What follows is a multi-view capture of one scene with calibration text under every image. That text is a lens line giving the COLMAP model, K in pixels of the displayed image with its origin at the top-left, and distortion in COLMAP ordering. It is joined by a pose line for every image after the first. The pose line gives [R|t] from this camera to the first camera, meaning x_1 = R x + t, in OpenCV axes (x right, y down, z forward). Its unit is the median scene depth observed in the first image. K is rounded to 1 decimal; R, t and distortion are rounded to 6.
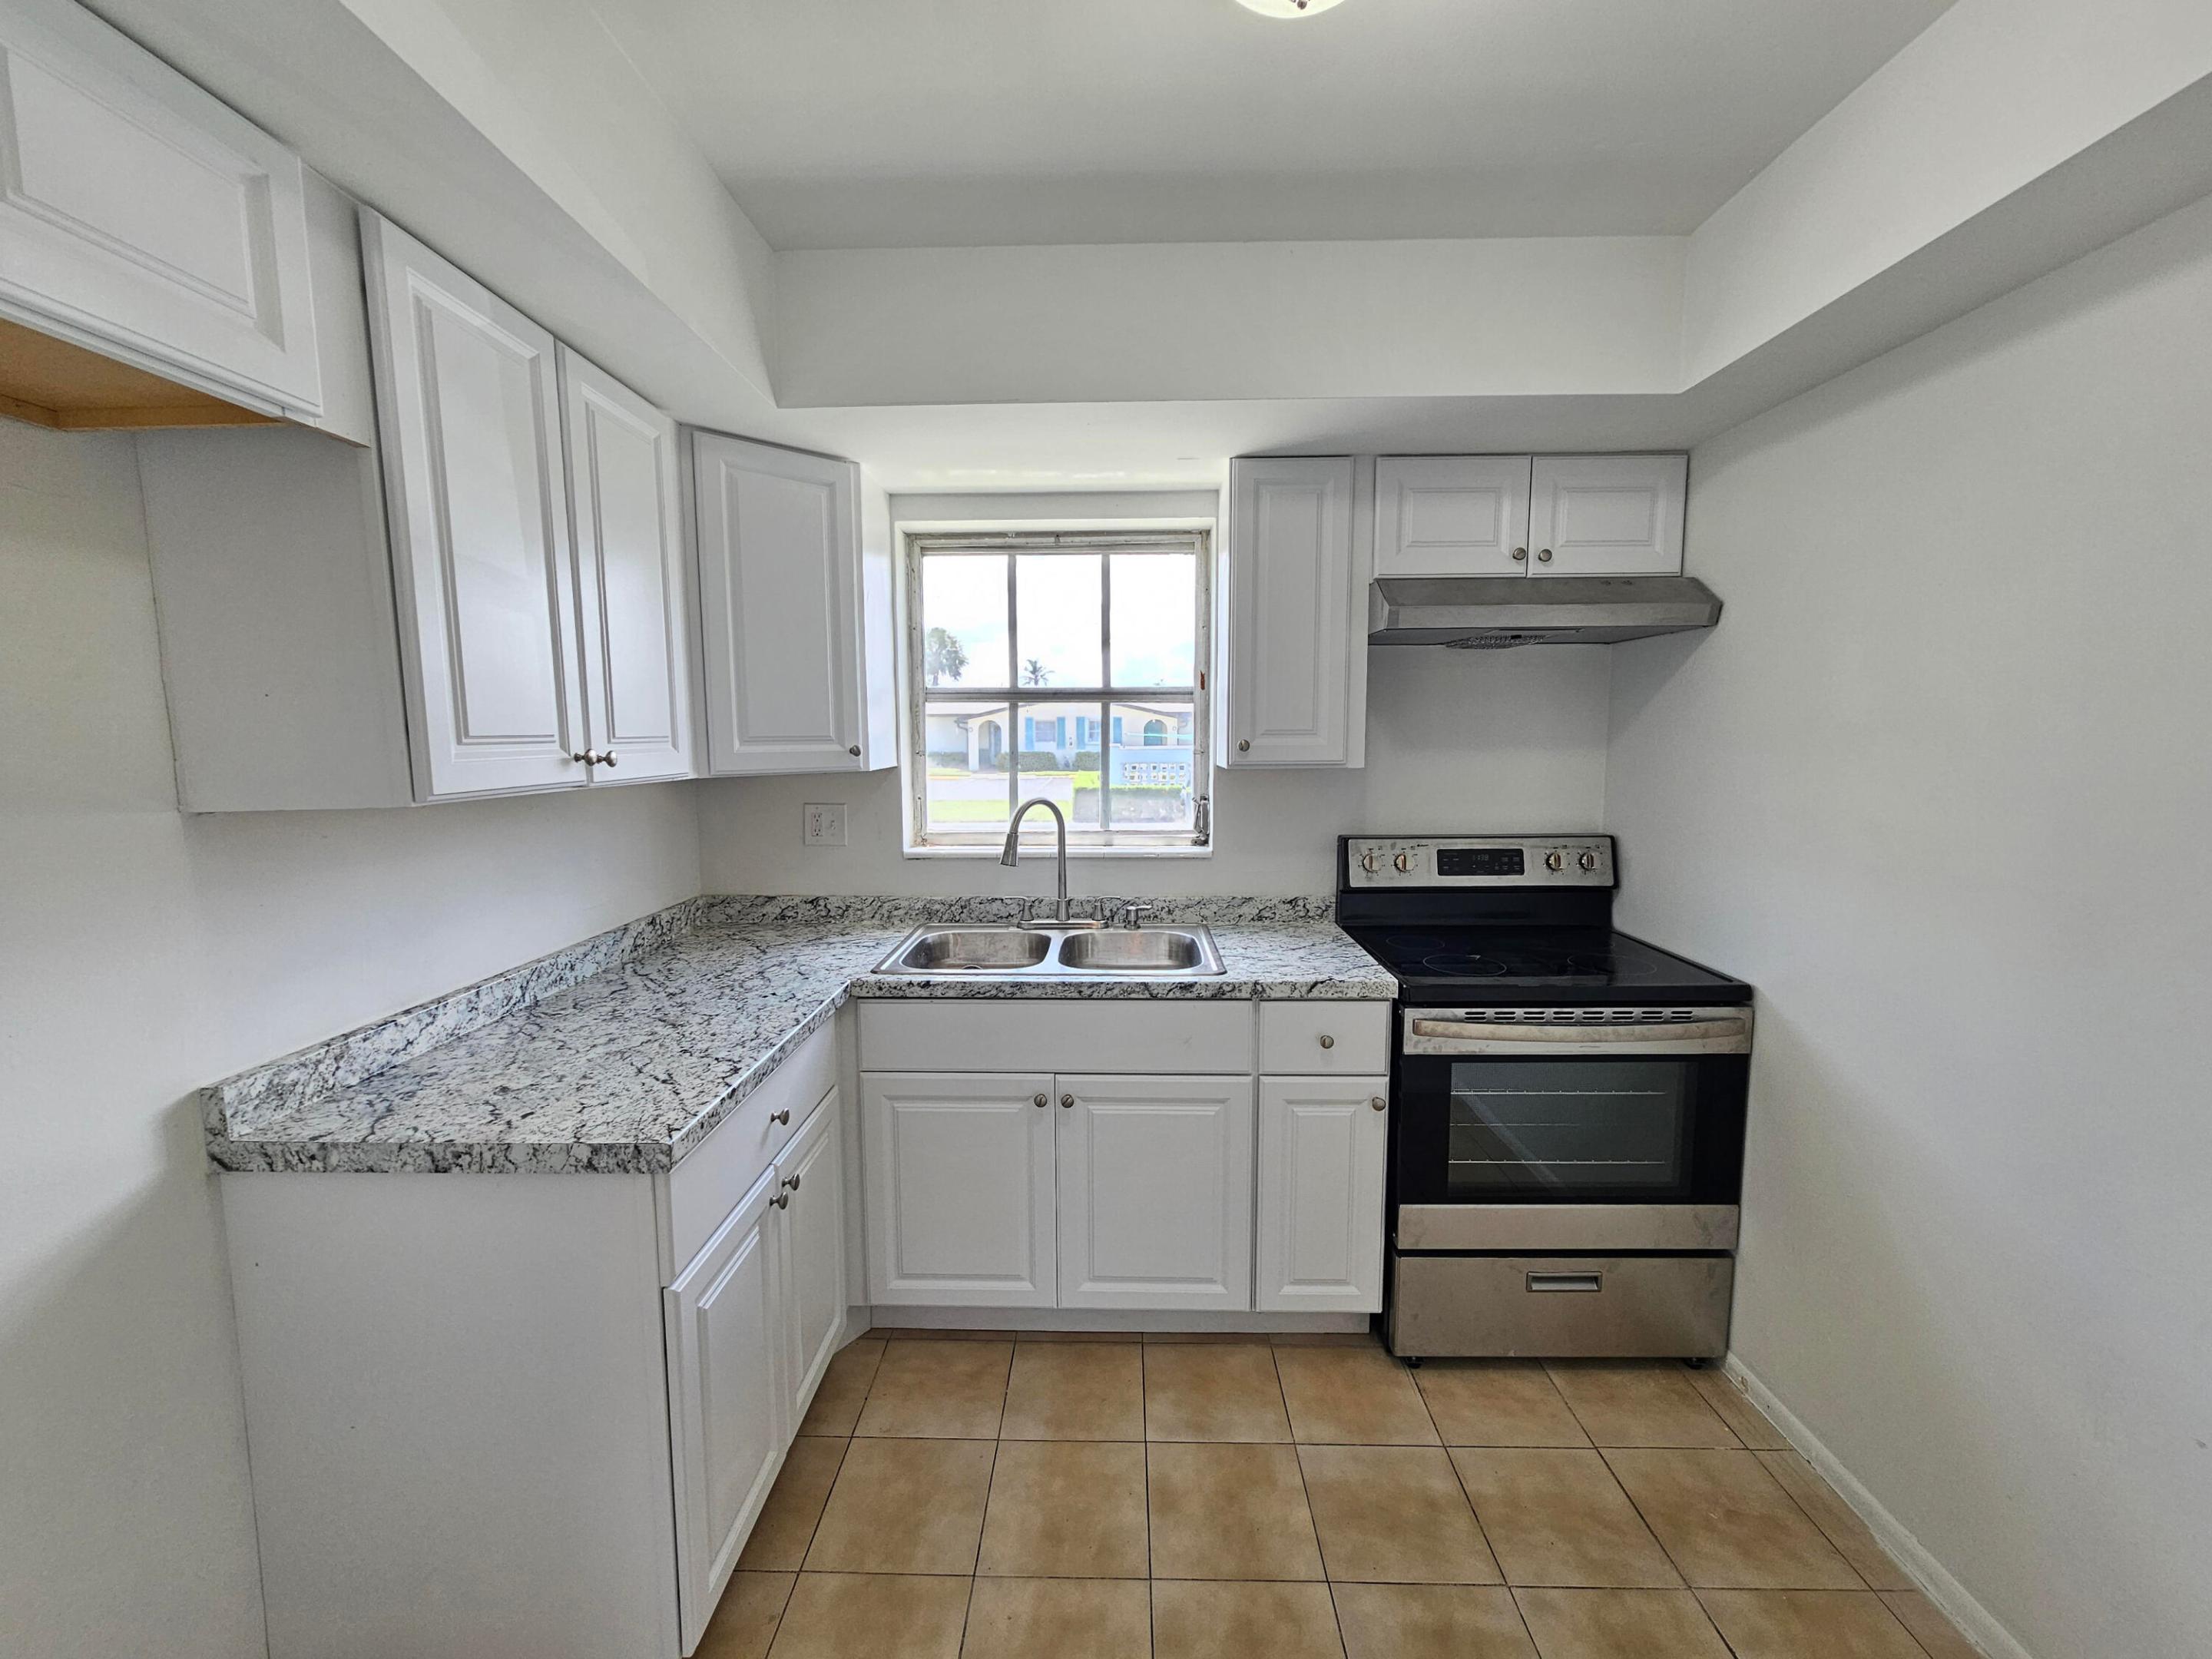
lens RADIAL K [[903.8, 0, 1108.6], [0, 903.8, 831.4], [0, 0, 1]] dist [-0.004554, 0.002149]
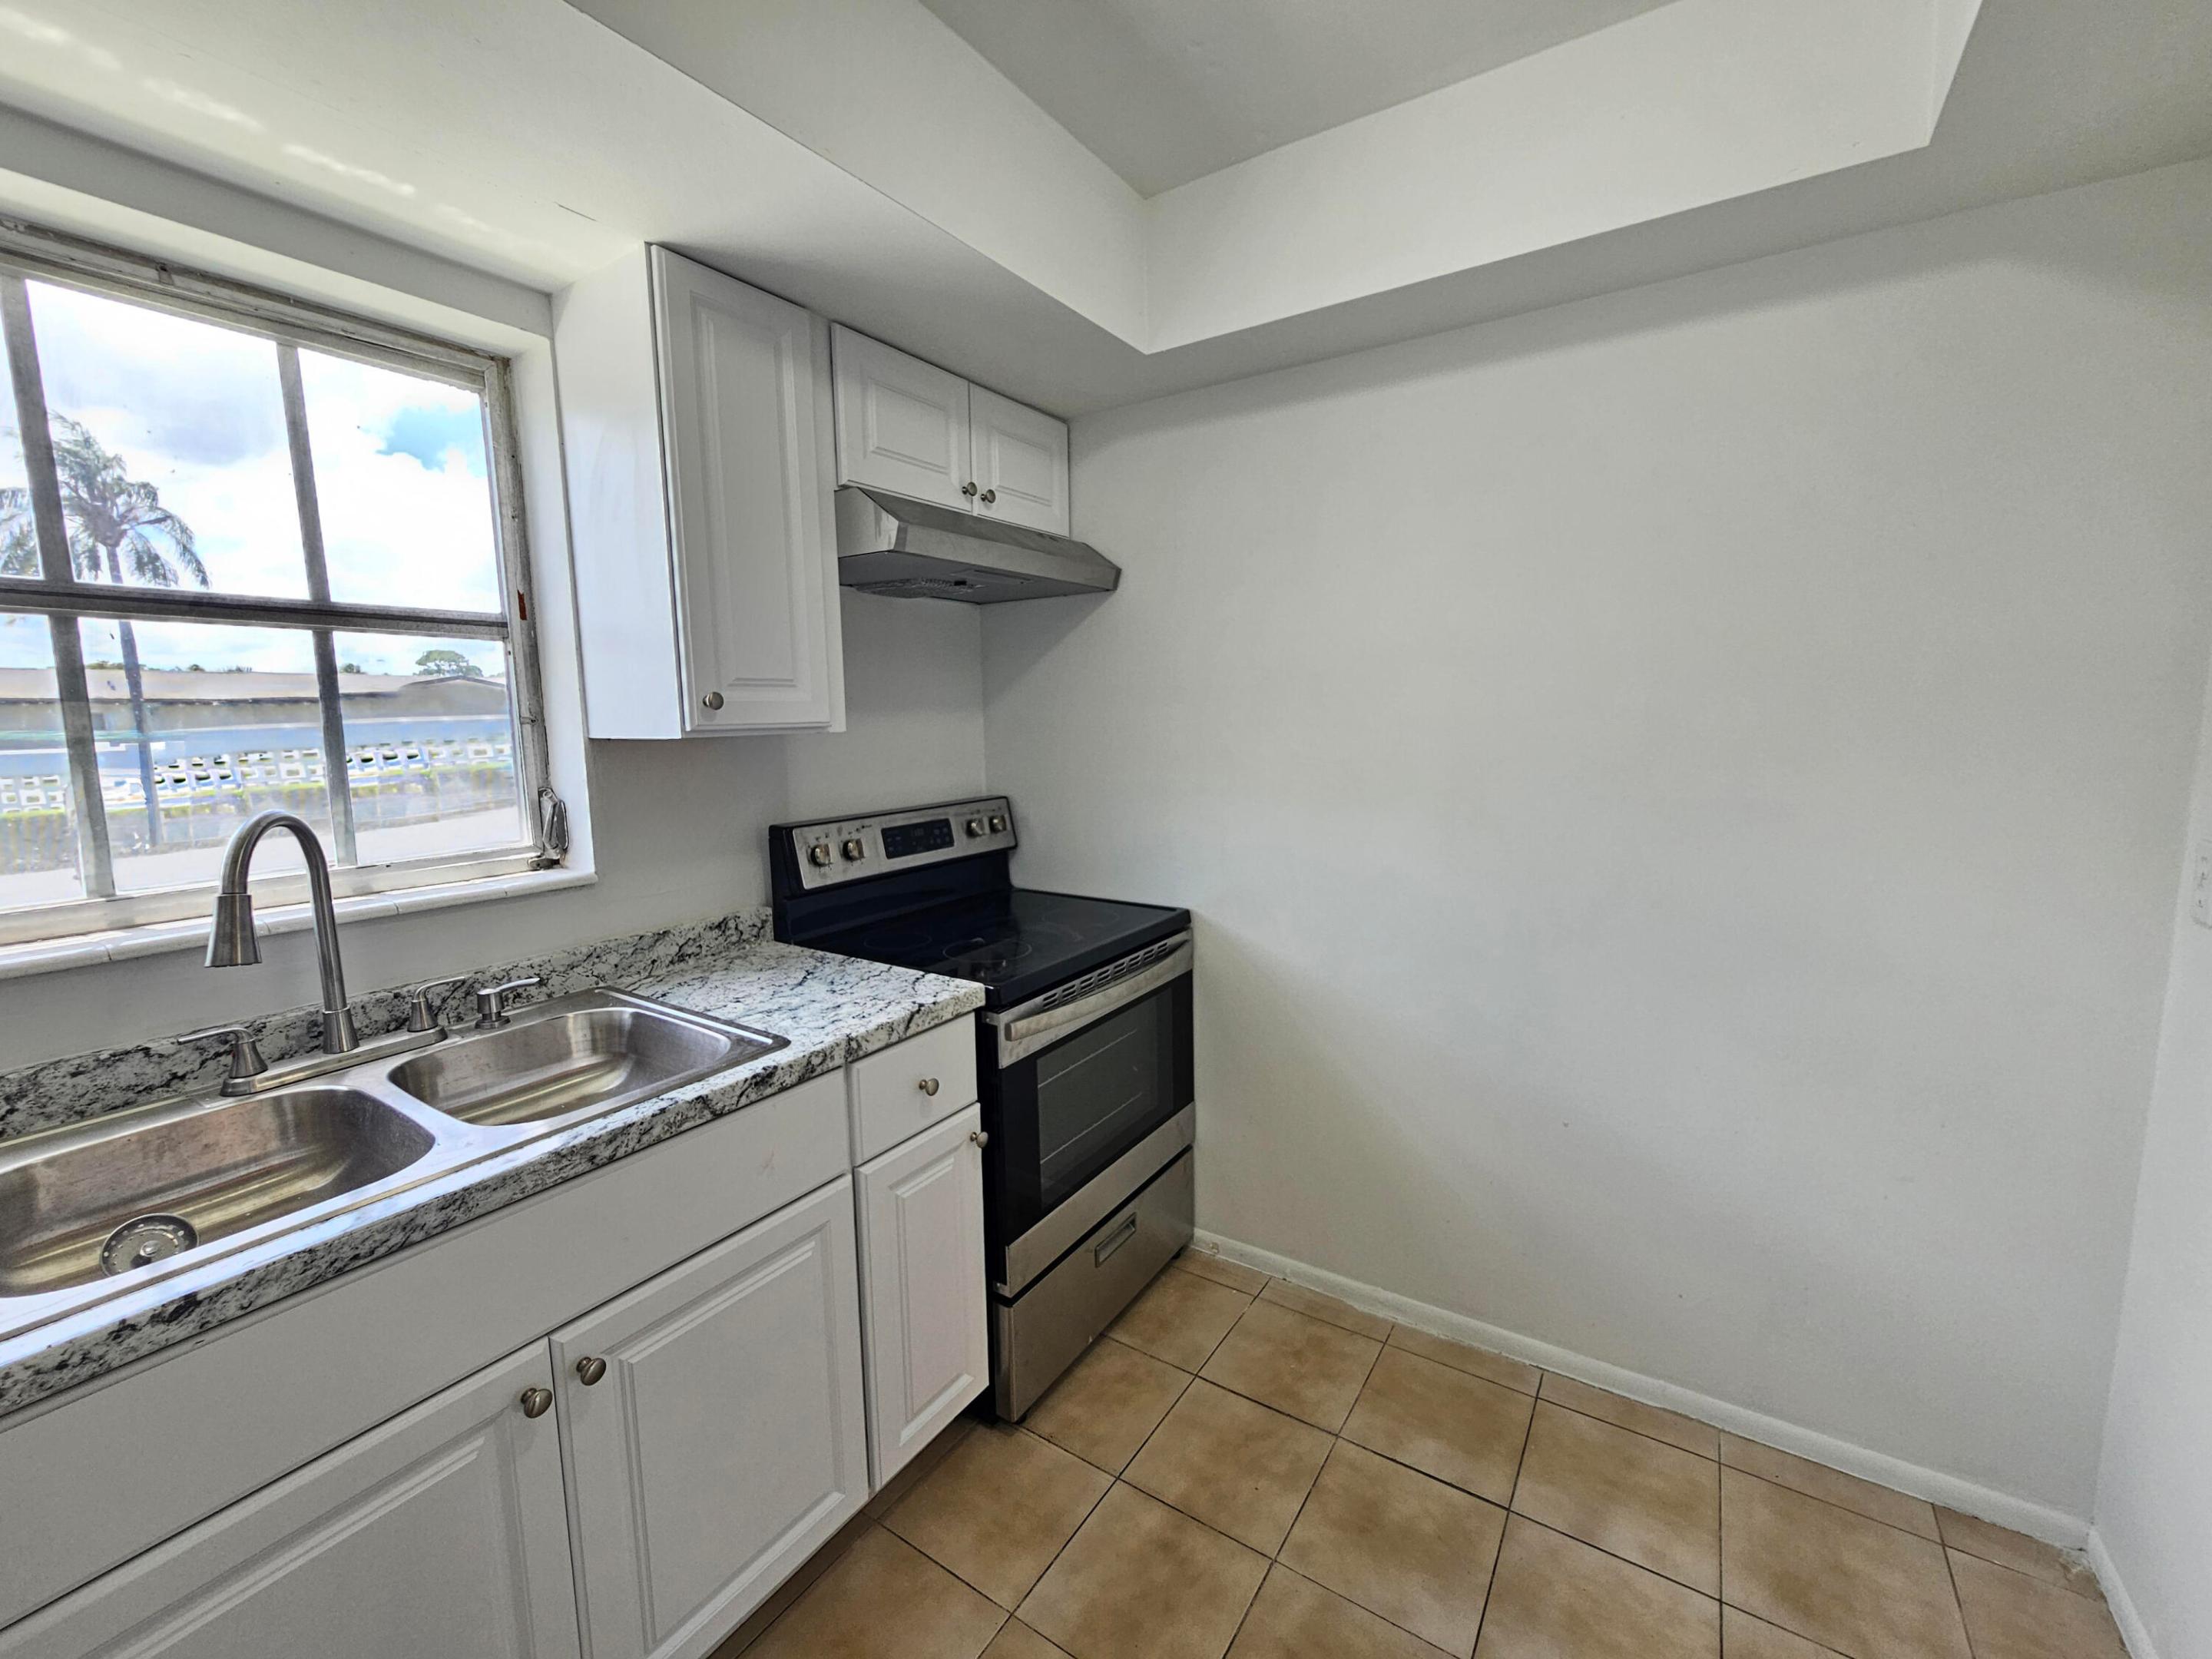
lens RADIAL K [[903.8, 0, 1103.4], [0, 903.8, 829.9], [0, 0, 1]] dist [-0.004554, 0.002149]
pose [[0.541963, -0.111916, 0.832917, -0.269957], [0.106541, 0.992246, 0.064001, -0.013383], [-0.833622, 0.054054, 0.549684, 0.422807]]
